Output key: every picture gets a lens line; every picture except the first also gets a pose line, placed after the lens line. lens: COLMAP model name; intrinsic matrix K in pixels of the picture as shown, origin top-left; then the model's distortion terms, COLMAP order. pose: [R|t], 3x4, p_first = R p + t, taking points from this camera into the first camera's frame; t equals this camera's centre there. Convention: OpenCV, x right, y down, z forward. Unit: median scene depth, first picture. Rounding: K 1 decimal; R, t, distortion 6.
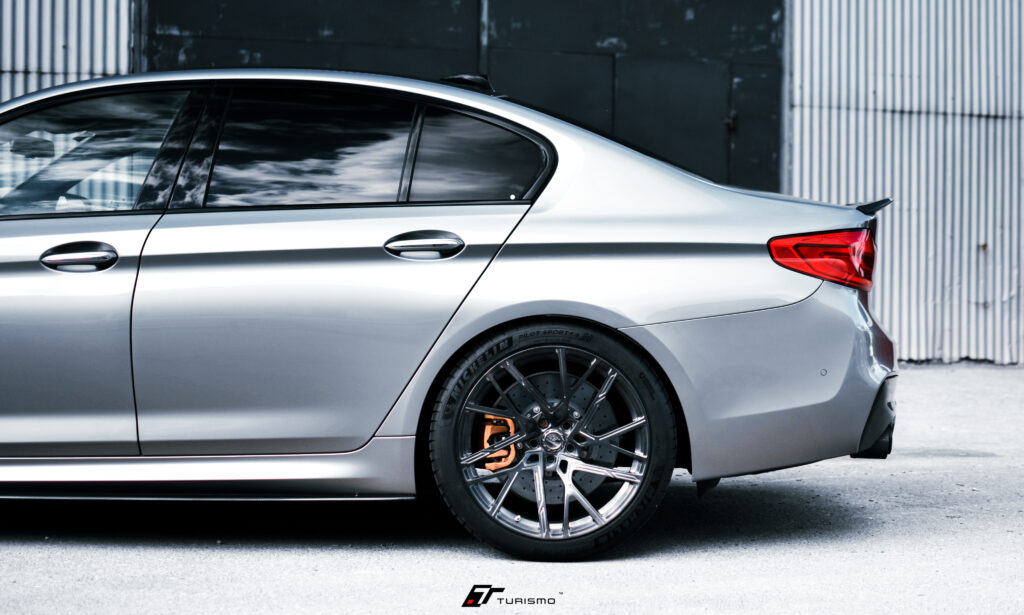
lens RADIAL K [[1676.6, 0, 512.0], [0, 1676.6, 307.5], [0, 0, 1]] dist [-0.053313, -0.100995]
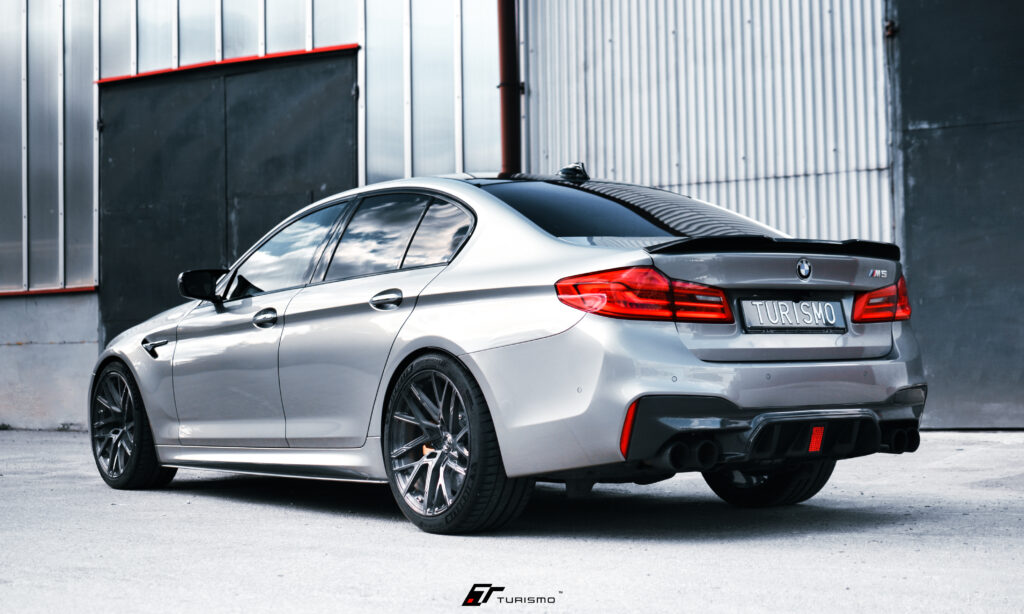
lens RADIAL K [[1611.4, 0, 512.0], [0, 1611.4, 307.0], [0, 0, 1]] dist [-0.151065, 0.015198]
pose [[0.627716, -0.044590, -0.777164, 1.041147], [0.000255, 0.998370, -0.057075, 0.044928], [0.778442, 0.035629, 0.626704, 0.242263]]
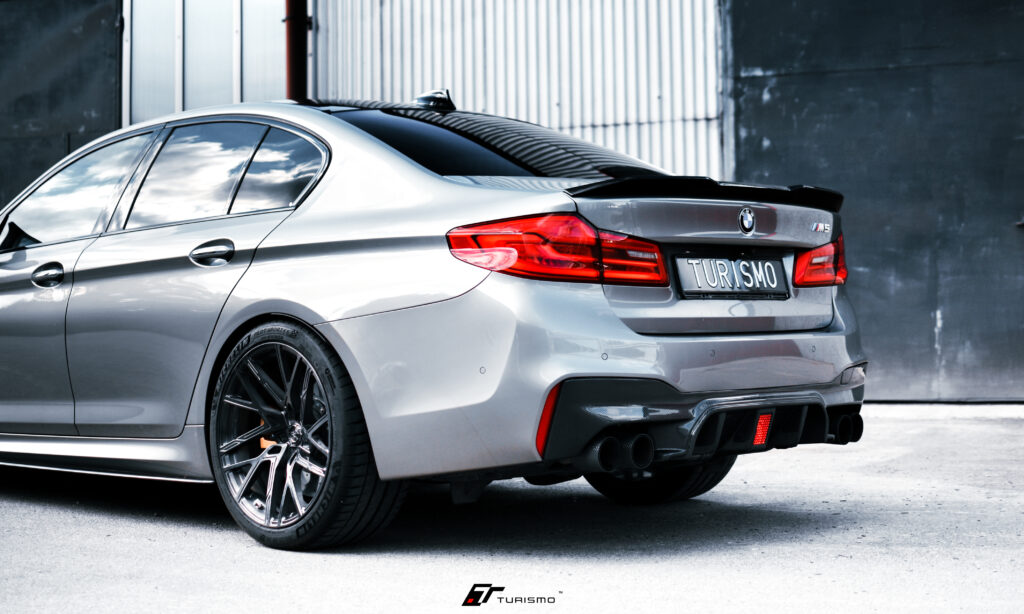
lens RADIAL K [[1611.4, 0, 512.0], [0, 1611.4, 307.0], [0, 0, 1]] dist [-0.151065, 0.015198]
pose [[0.747398, -0.021235, -0.664037, 0.787622], [-0.000193, 0.999482, -0.032179, 0.032287], [0.664377, 0.024178, 0.747007, 0.340674]]
